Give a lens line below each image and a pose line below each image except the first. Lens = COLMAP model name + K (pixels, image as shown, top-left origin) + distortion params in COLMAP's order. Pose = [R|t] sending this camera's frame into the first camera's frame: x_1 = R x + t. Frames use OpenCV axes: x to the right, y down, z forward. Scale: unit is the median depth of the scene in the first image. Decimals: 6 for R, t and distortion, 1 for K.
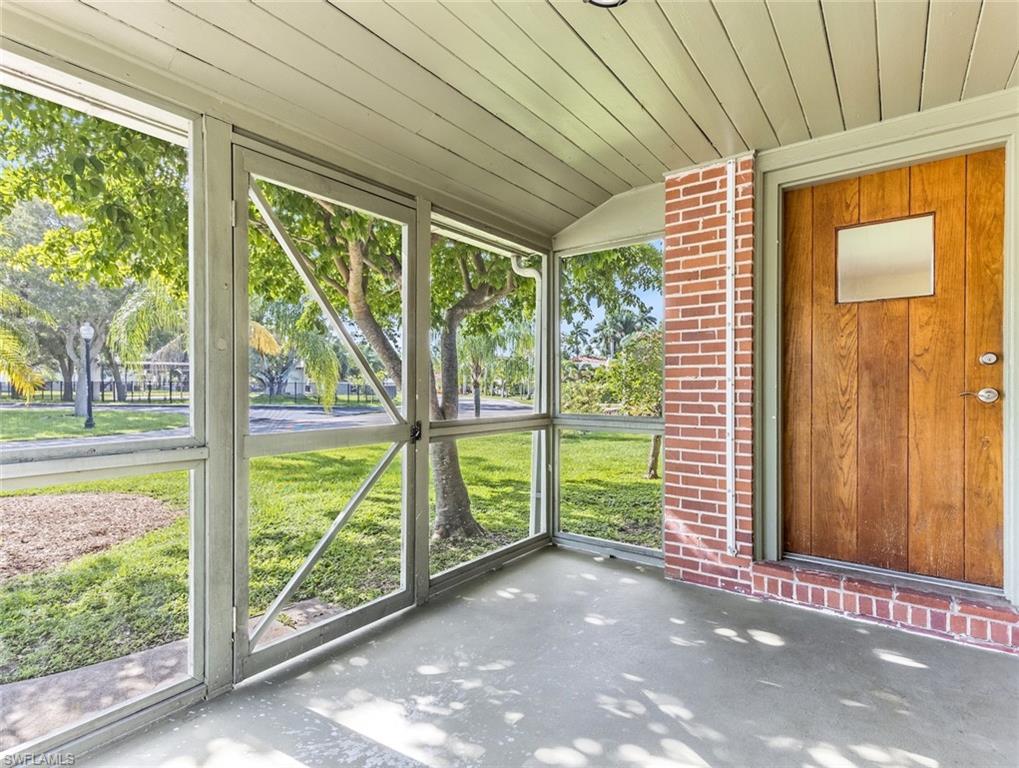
lens RADIAL K [[519.4, 0, 509.5], [0, 519.4, 384.0], [0, 0, 1]] dist [0.019753, 0.000248]
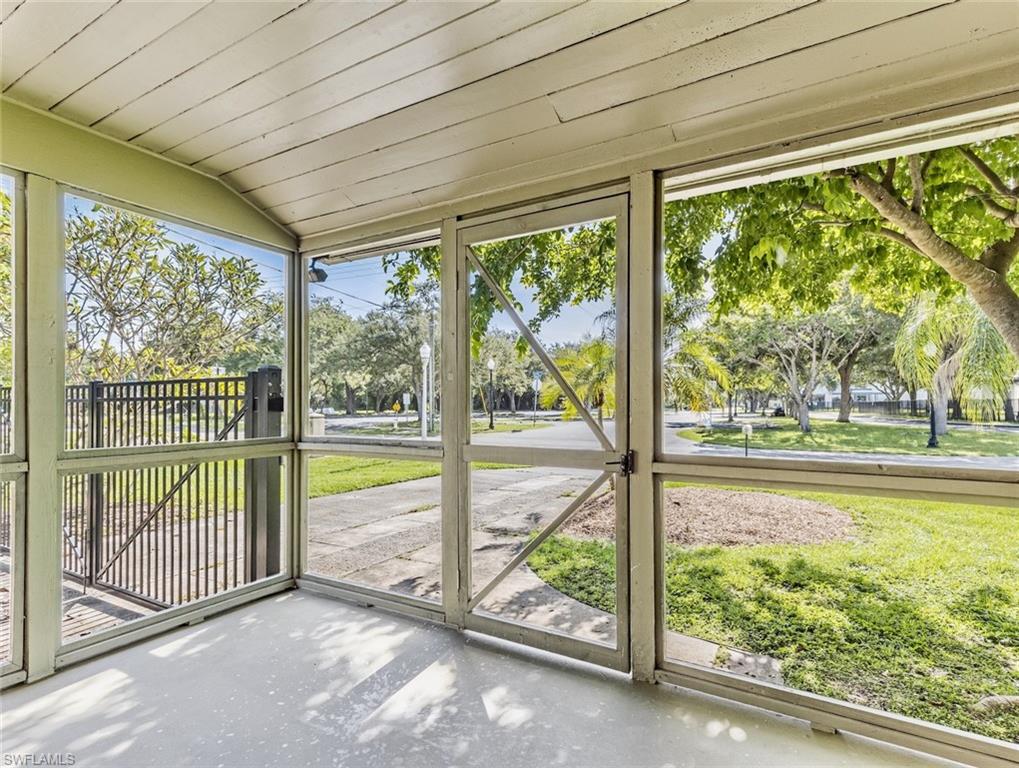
lens RADIAL K [[519.4, 0, 509.5], [0, 519.4, 384.0], [0, 0, 1]] dist [0.019753, 0.000248]
pose [[0.112418, -0.032398, -0.993133, 0.633510], [0.007046, 0.999469, -0.031807, -0.005356], [0.993636, -0.003422, 0.112587, 0.743059]]
